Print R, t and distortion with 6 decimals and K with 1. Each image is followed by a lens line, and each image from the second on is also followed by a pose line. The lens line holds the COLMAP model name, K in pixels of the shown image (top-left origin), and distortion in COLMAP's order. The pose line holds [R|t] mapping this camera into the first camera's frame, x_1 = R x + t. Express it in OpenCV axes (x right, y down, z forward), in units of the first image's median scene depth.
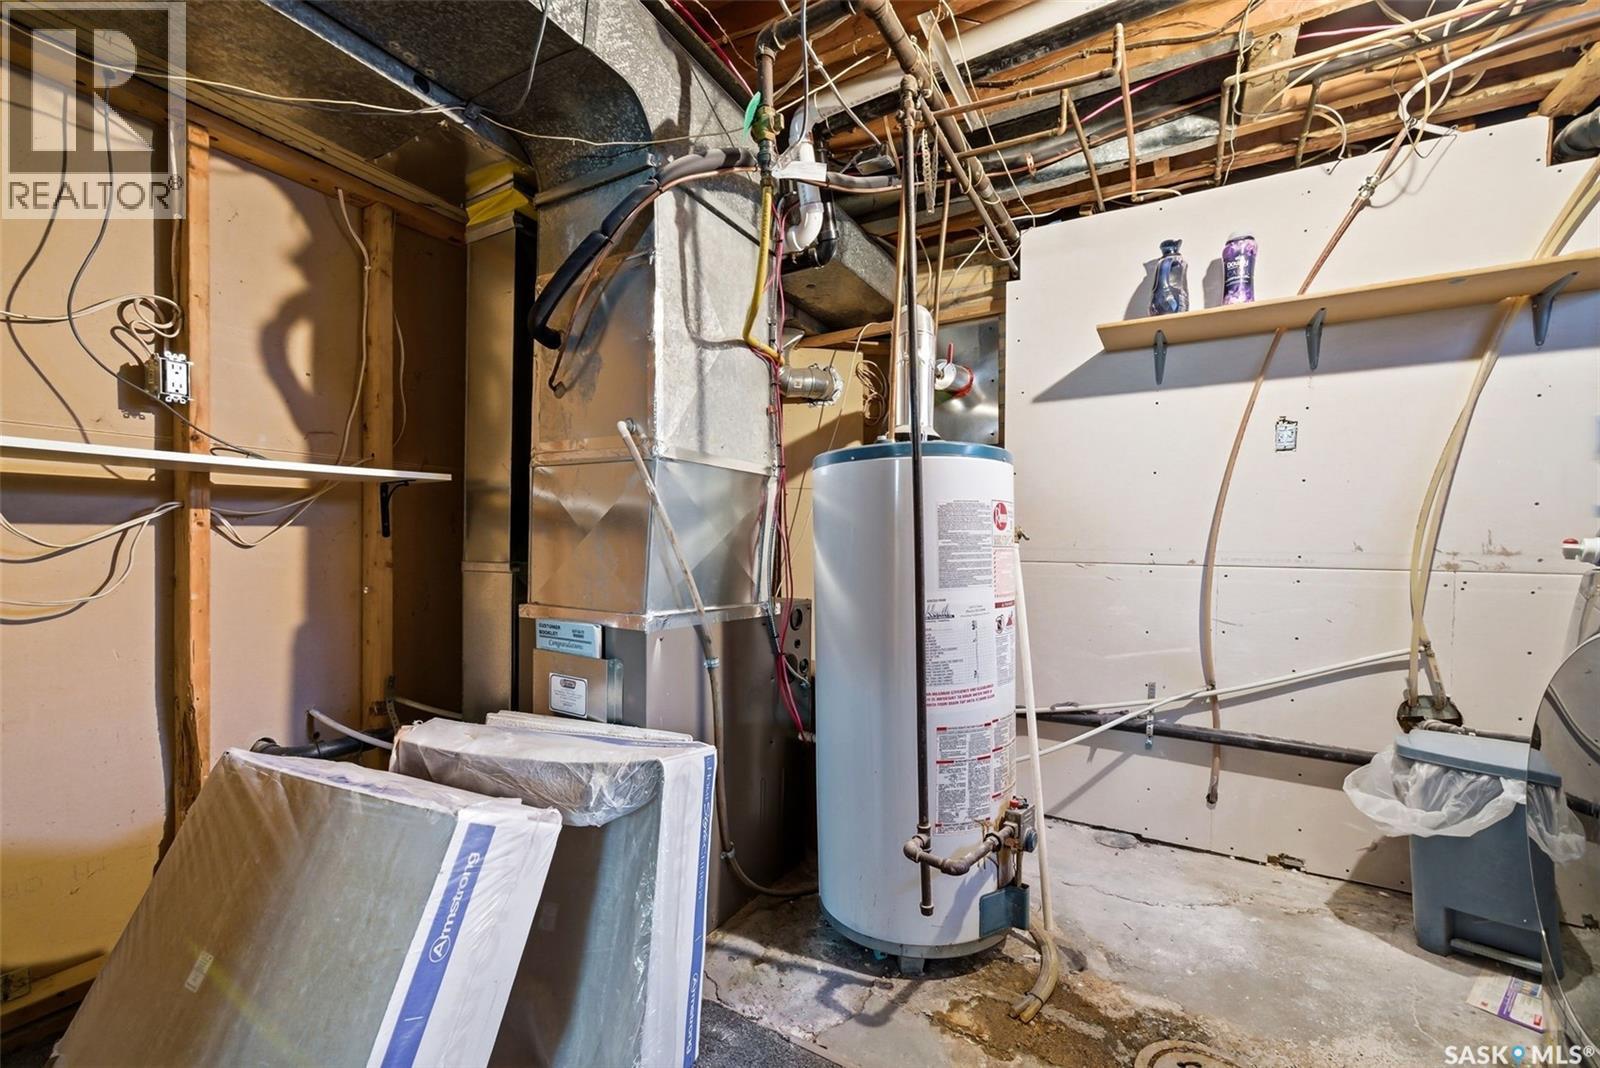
lens RADIAL K [[654.9, 0, 800.0], [0, 654.9, 534.0], [0, 0, 1]] dist [-0.000027, -0.000012]
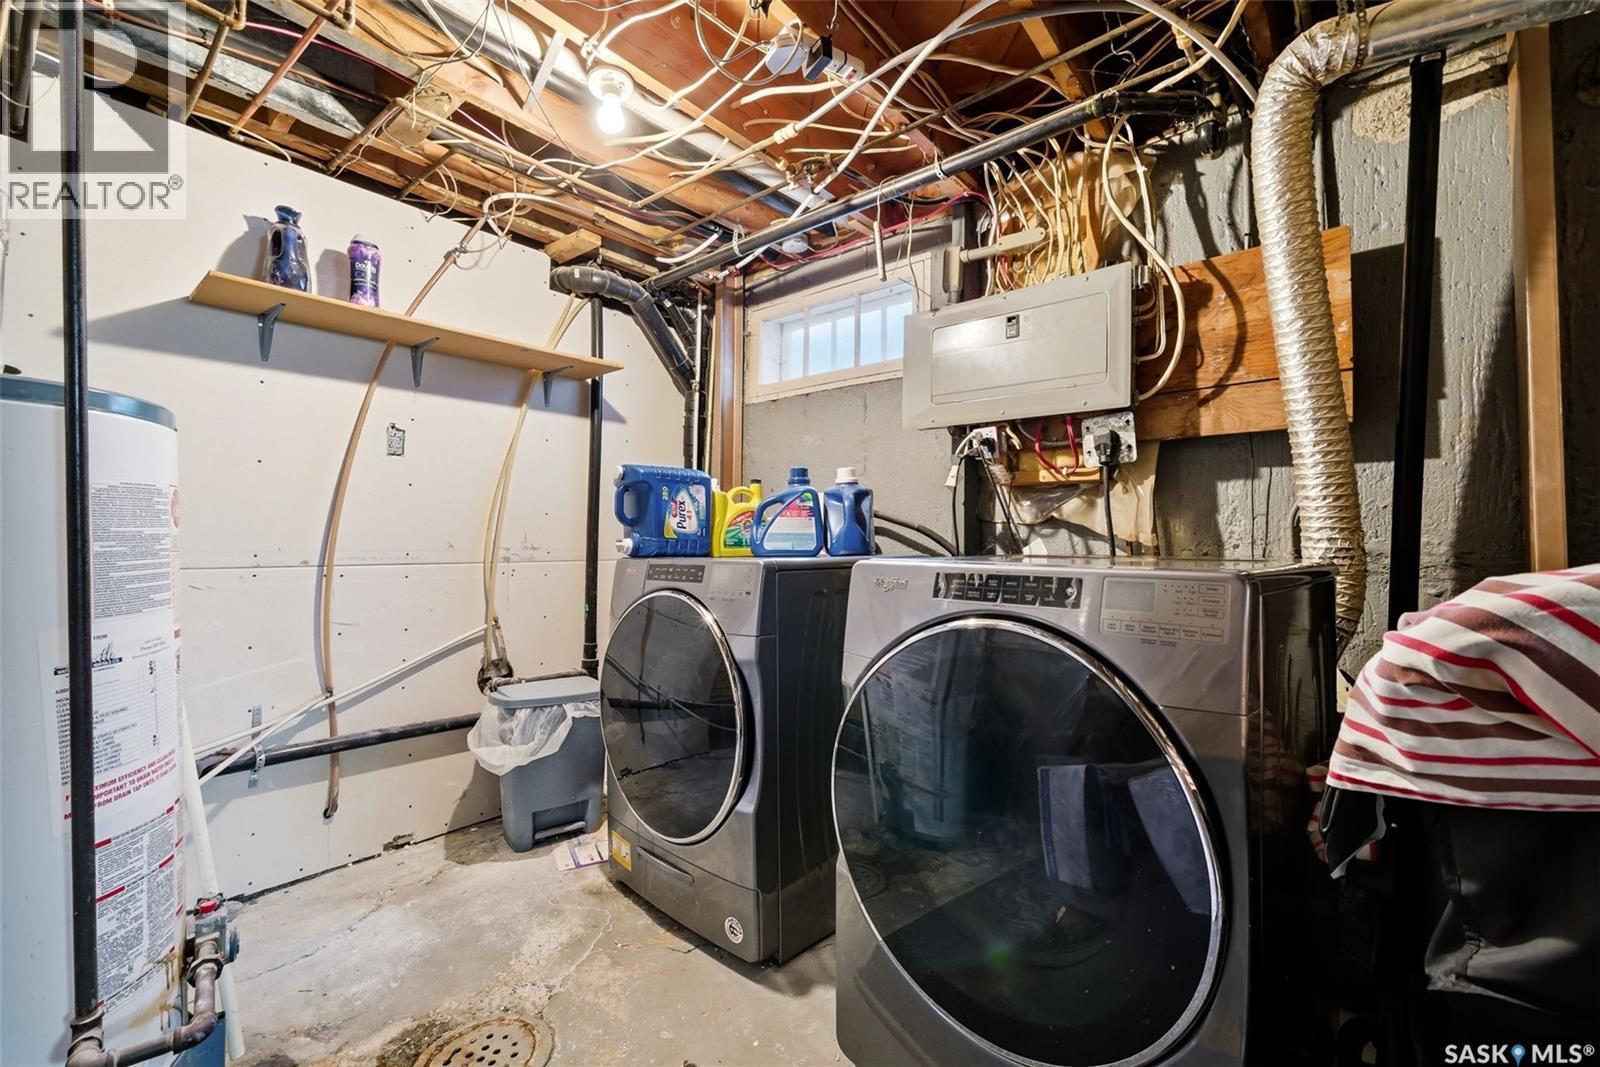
lens RADIAL K [[654.9, 0, 796.9], [0, 654.9, 500.9], [0, 0, 1]] dist [0.009805, 0.000547]
pose [[0.193313, 0.055065, 0.979591, -0.202744], [-0.013285, 0.998479, -0.053505, -0.004086], [-0.981047, -0.002670, 0.193751, 0.153872]]
